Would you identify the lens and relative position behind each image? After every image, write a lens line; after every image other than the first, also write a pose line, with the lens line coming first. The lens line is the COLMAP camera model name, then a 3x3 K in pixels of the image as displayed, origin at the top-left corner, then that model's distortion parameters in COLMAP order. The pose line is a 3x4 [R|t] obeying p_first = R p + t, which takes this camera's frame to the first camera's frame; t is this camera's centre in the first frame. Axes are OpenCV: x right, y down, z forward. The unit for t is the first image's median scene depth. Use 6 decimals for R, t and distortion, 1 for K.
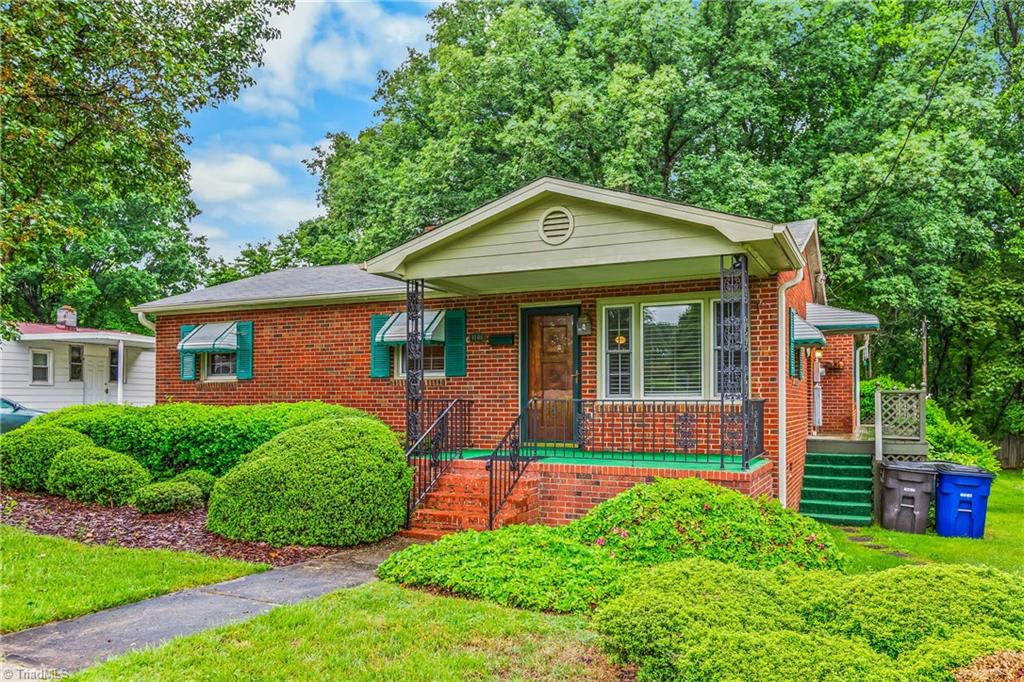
lens RADIAL K [[751.6, 0, 512.4], [0, 751.6, 398.8], [0, 0, 1]] dist [0.000089, -0.002009]
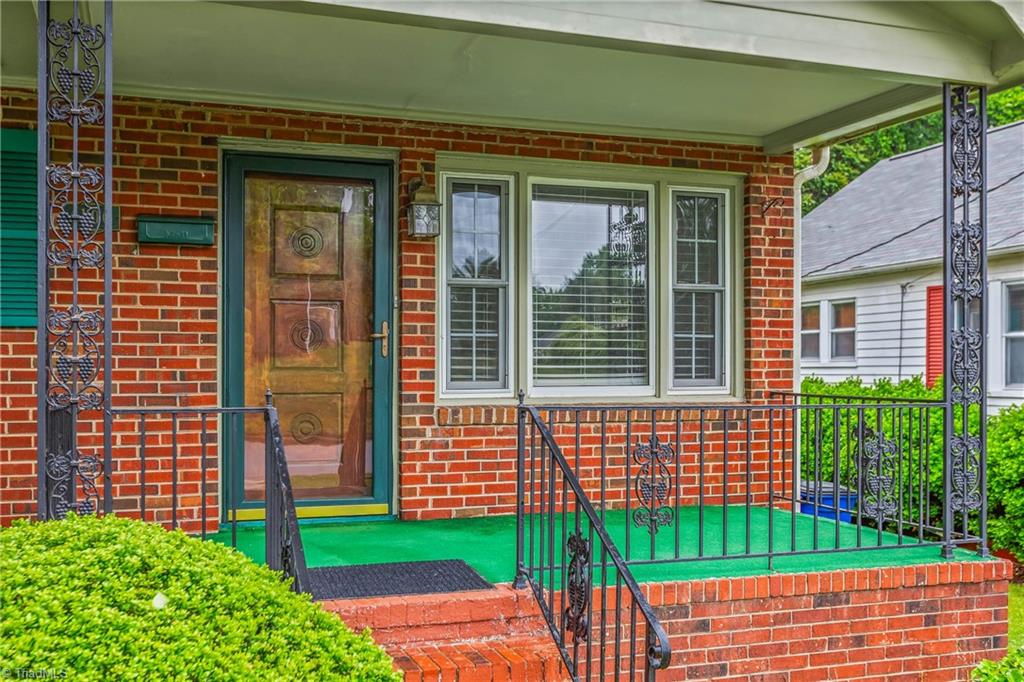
lens RADIAL K [[1046.7, 0, 514.8], [0, 1046.7, 361.5], [0, 0, 1]] dist [-0.000724, 0.000959]
pose [[0.707303, 0.005960, 0.706885, -0.265815], [-0.003139, 0.999981, -0.005290, -0.014442], [-0.706904, 0.001523, 0.707308, 0.561732]]
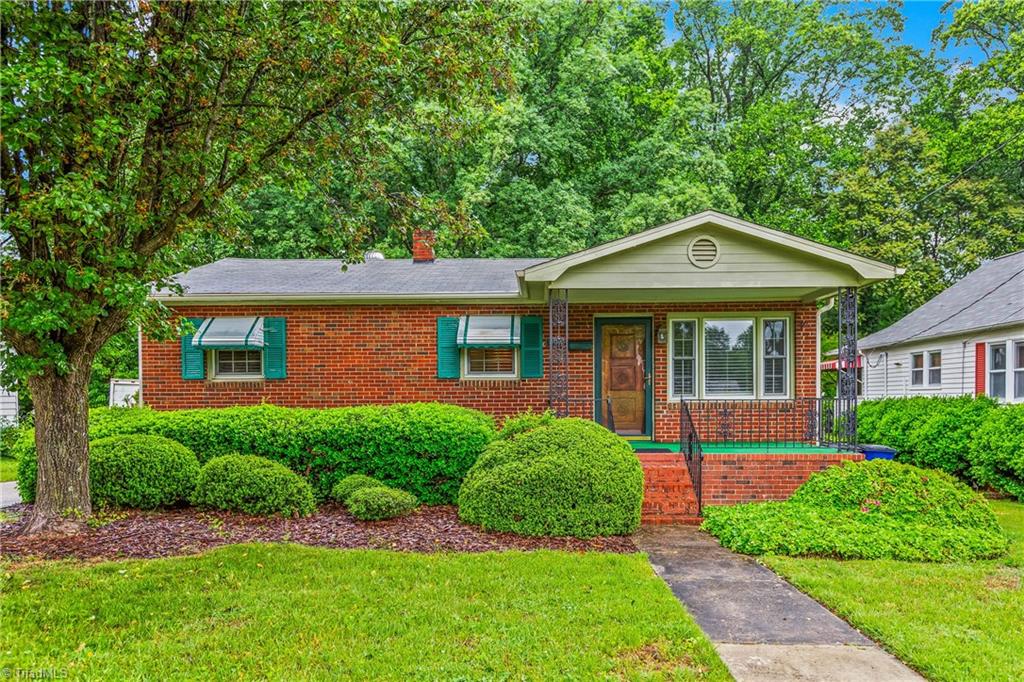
lens RADIAL K [[707.9, 0, 524.3], [0, 707.9, 412.6], [0, 0, 1]] dist [-0.004950, -0.001365]
pose [[0.912295, -0.014160, 0.409288, -0.546898], [0.004213, 0.999674, 0.025195, -0.005971], [-0.409511, -0.021261, 0.912057, 0.081807]]
